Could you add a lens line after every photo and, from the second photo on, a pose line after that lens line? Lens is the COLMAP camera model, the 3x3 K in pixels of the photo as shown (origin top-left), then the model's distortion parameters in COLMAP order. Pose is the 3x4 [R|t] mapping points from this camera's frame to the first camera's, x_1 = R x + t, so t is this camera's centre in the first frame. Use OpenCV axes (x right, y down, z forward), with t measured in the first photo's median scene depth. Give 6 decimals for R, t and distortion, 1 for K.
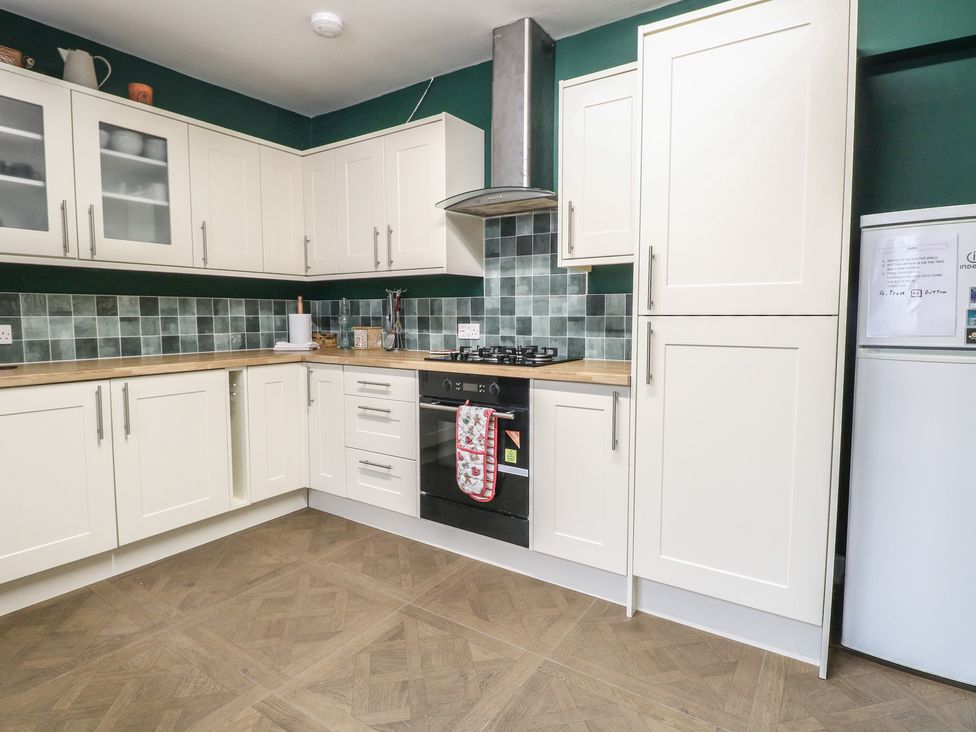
lens RADIAL K [[564.7, 0, 489.1], [0, 564.7, 361.3], [0, 0, 1]] dist [-0.000473, -0.016543]
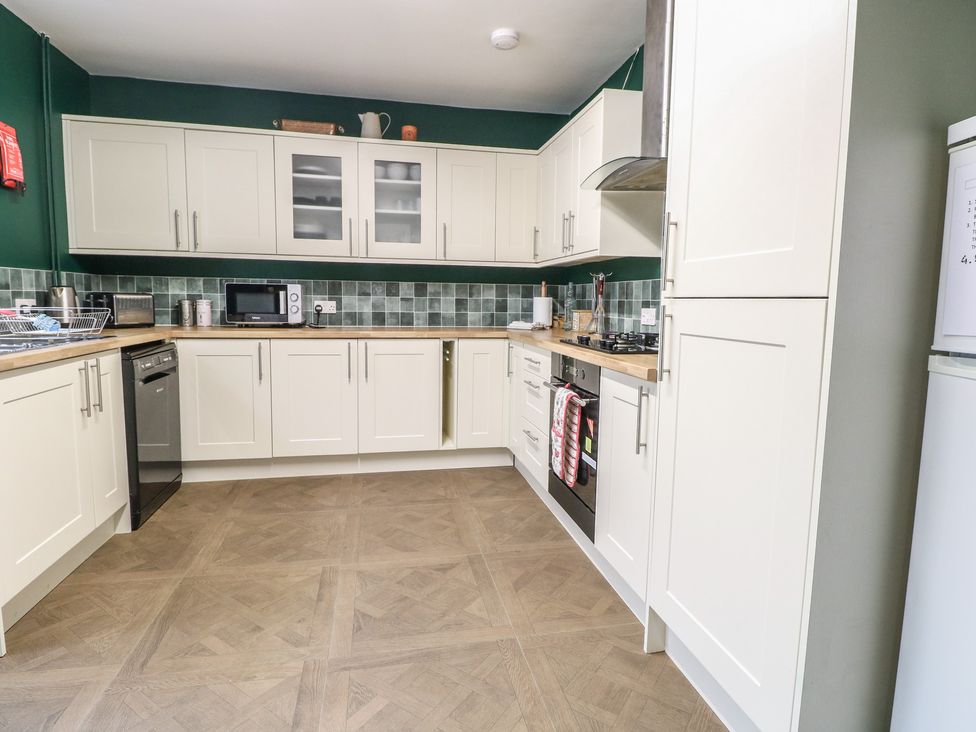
lens RADIAL K [[580.9, 0, 488.0], [0, 580.9, 366.0], [0, 0, 1]] dist [0.000747, -0.014359]
pose [[0.677859, 0.093020, -0.729284, 0.604363], [-0.074592, 0.995546, 0.057649, -0.009571], [0.731398, 0.015321, 0.681778, 0.192839]]
